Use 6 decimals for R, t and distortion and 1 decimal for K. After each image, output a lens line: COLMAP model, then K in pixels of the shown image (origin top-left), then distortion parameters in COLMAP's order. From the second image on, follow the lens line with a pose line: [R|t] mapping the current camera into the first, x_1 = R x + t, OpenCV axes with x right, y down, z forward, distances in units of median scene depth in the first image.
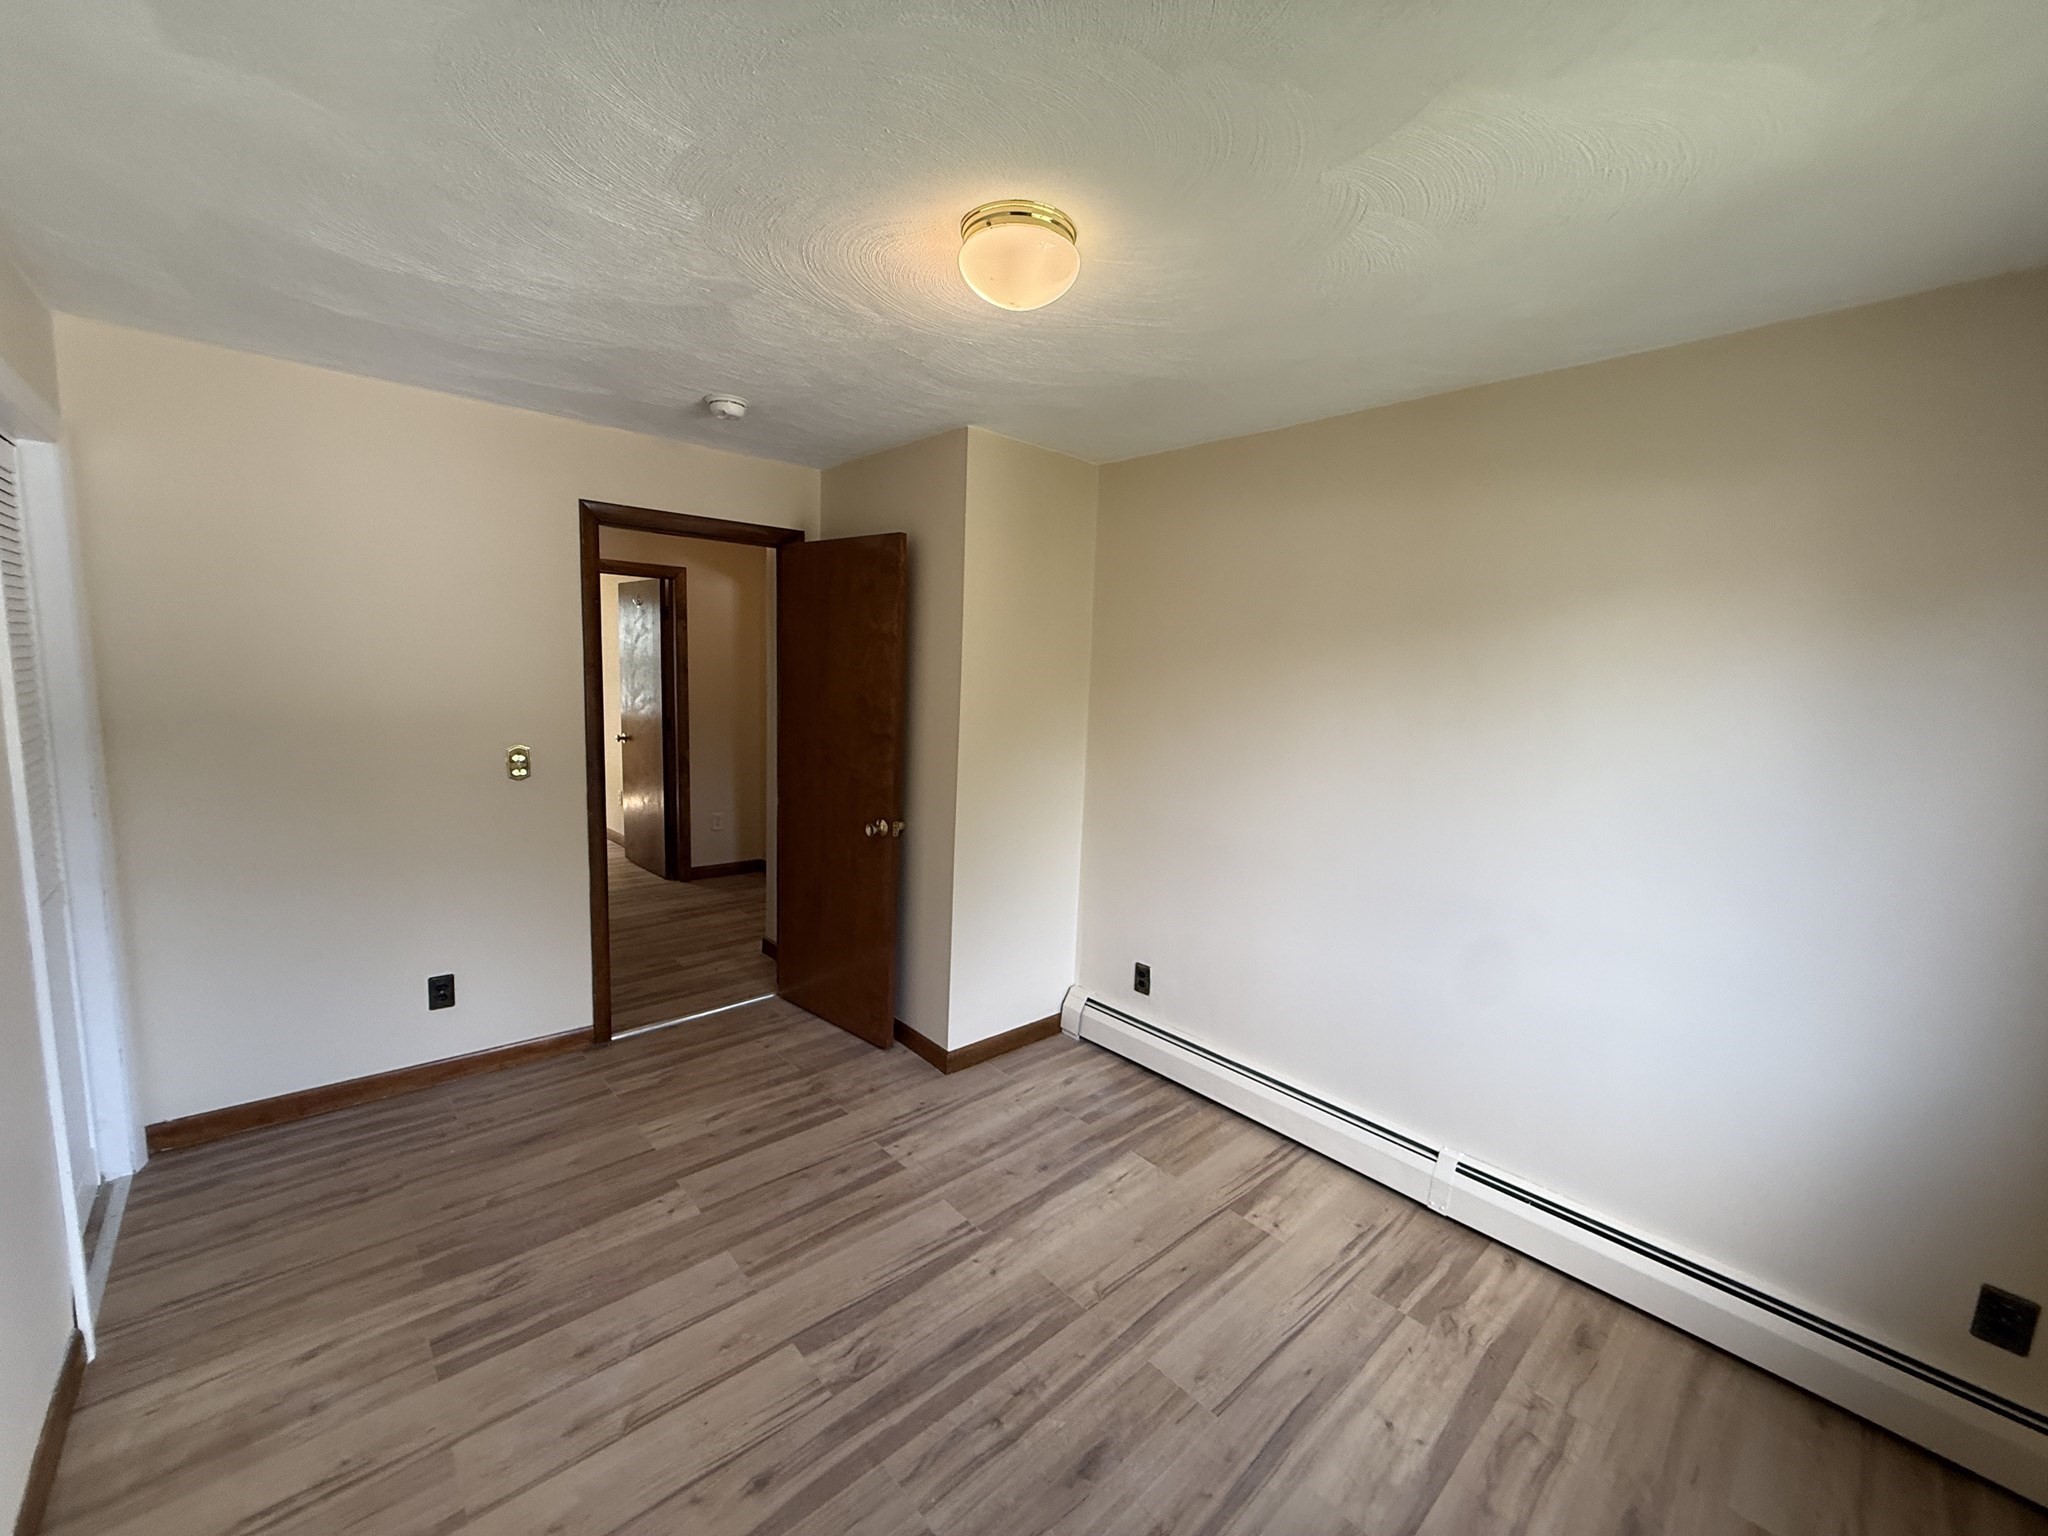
lens RADIAL K [[815.2, 0, 1024.0], [0, 815.2, 768.0], [0, 0, 1]] dist [0.001837, -0.000081]
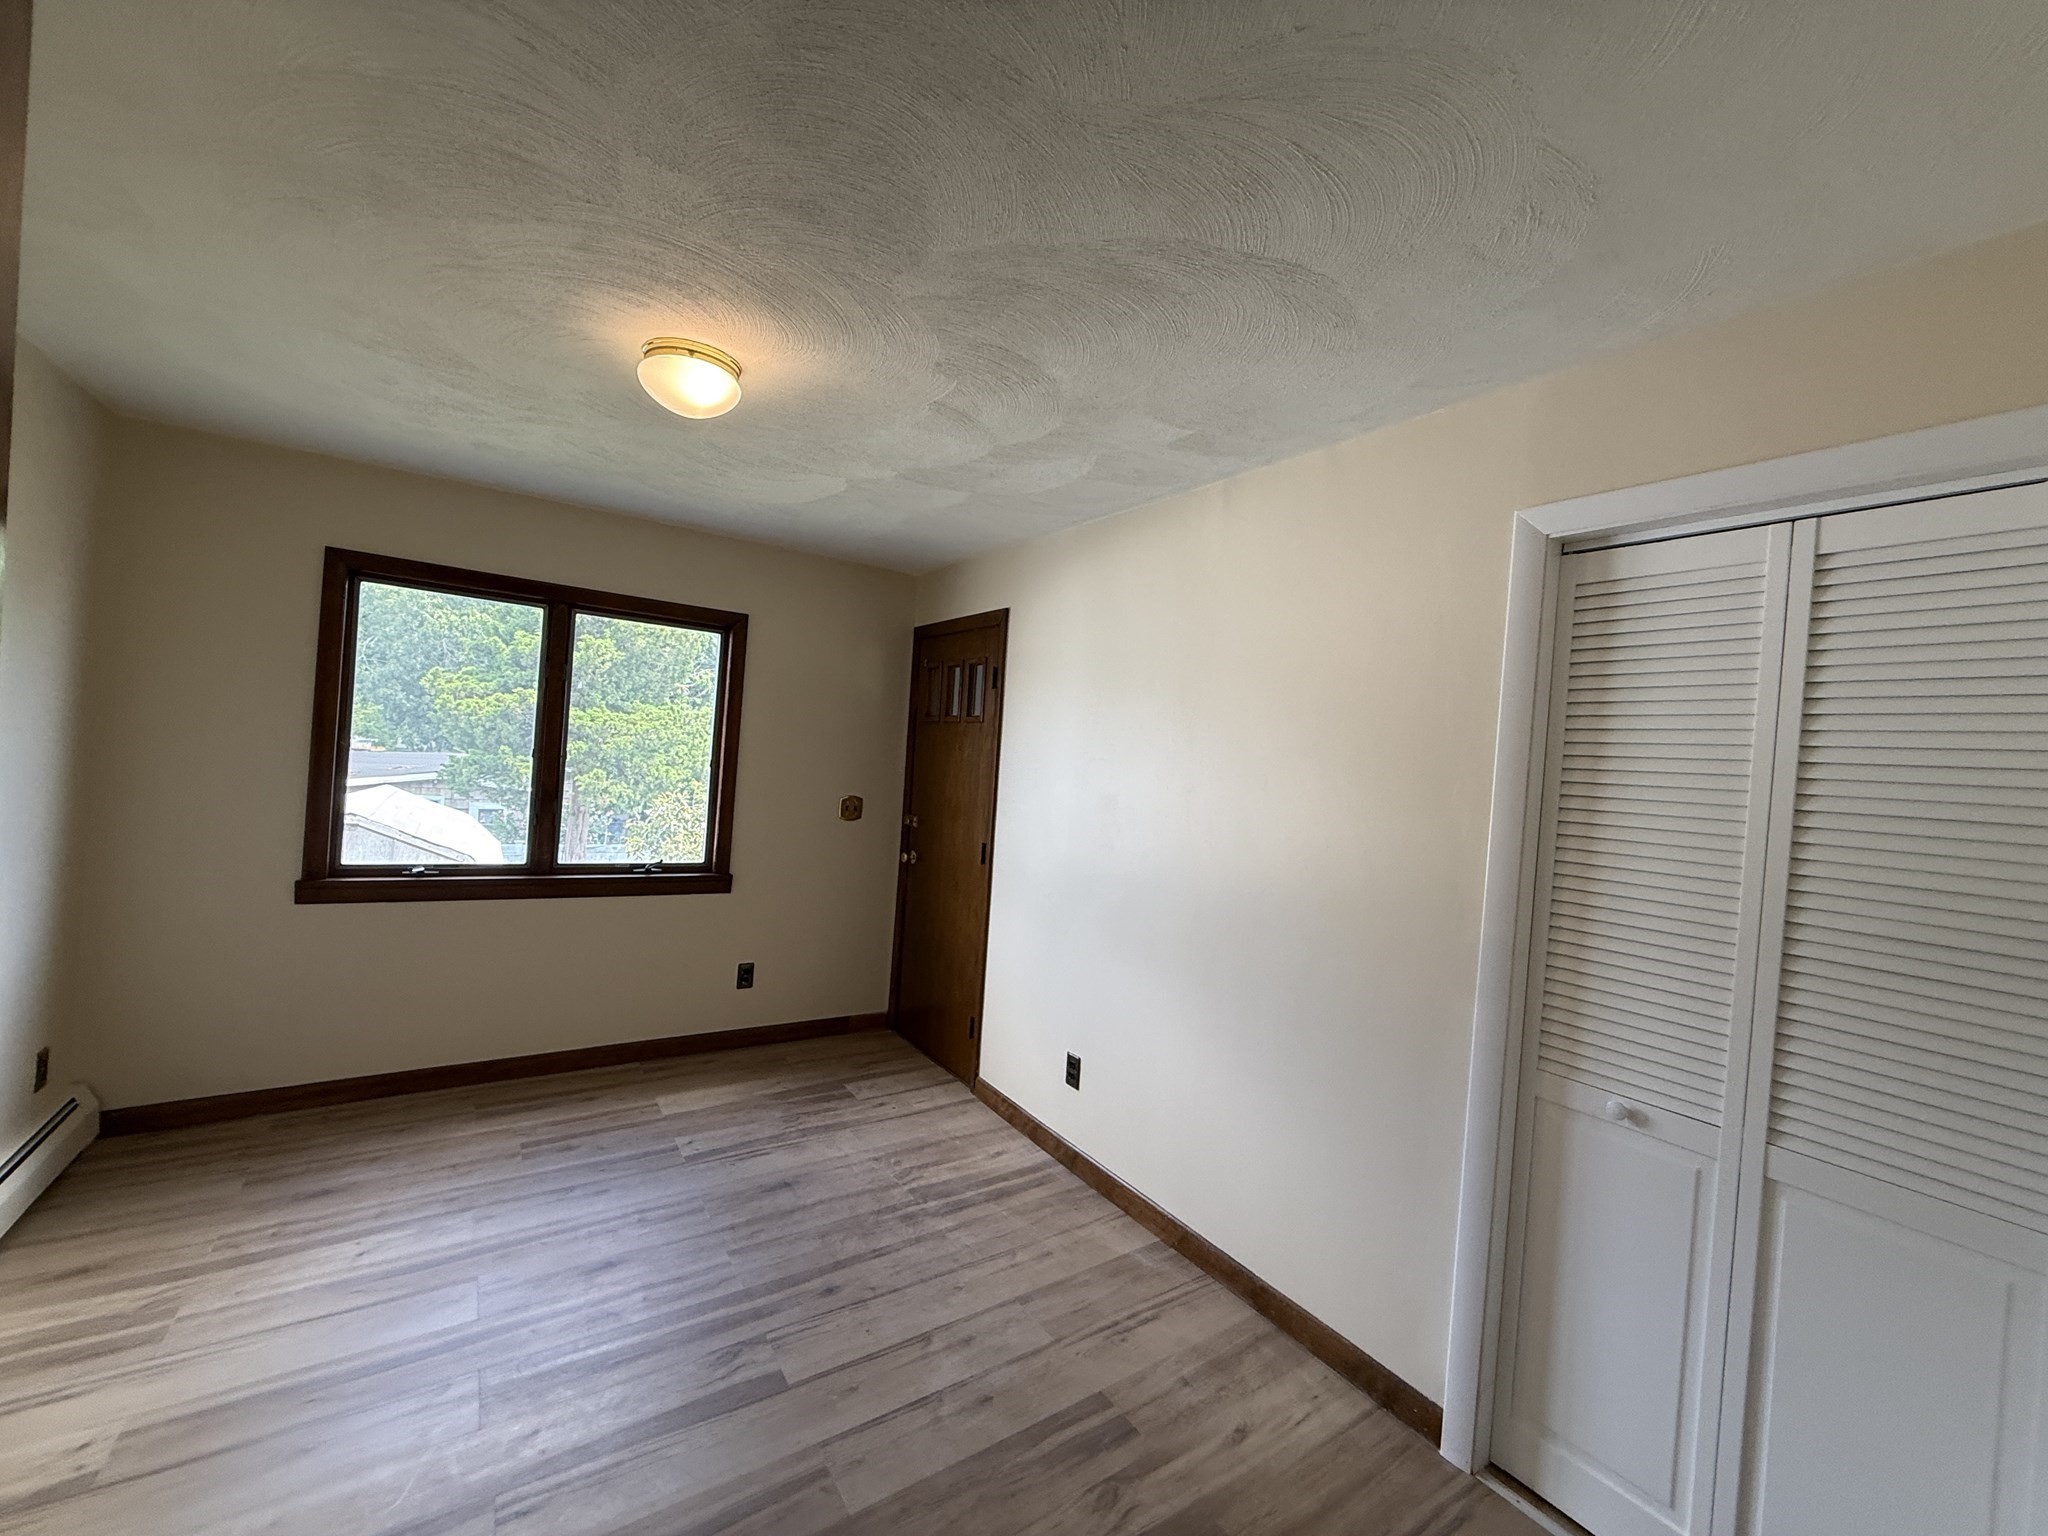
lens RADIAL K [[815.2, 0, 1024.0], [0, 815.2, 768.0], [0, 0, 1]] dist [0.001837, -0.000081]
pose [[-0.983672, -0.110279, 0.142224, -0.661509], [-0.090931, 0.986523, 0.136031, -0.217524], [-0.155309, 0.120877, -0.980443, 1.948474]]
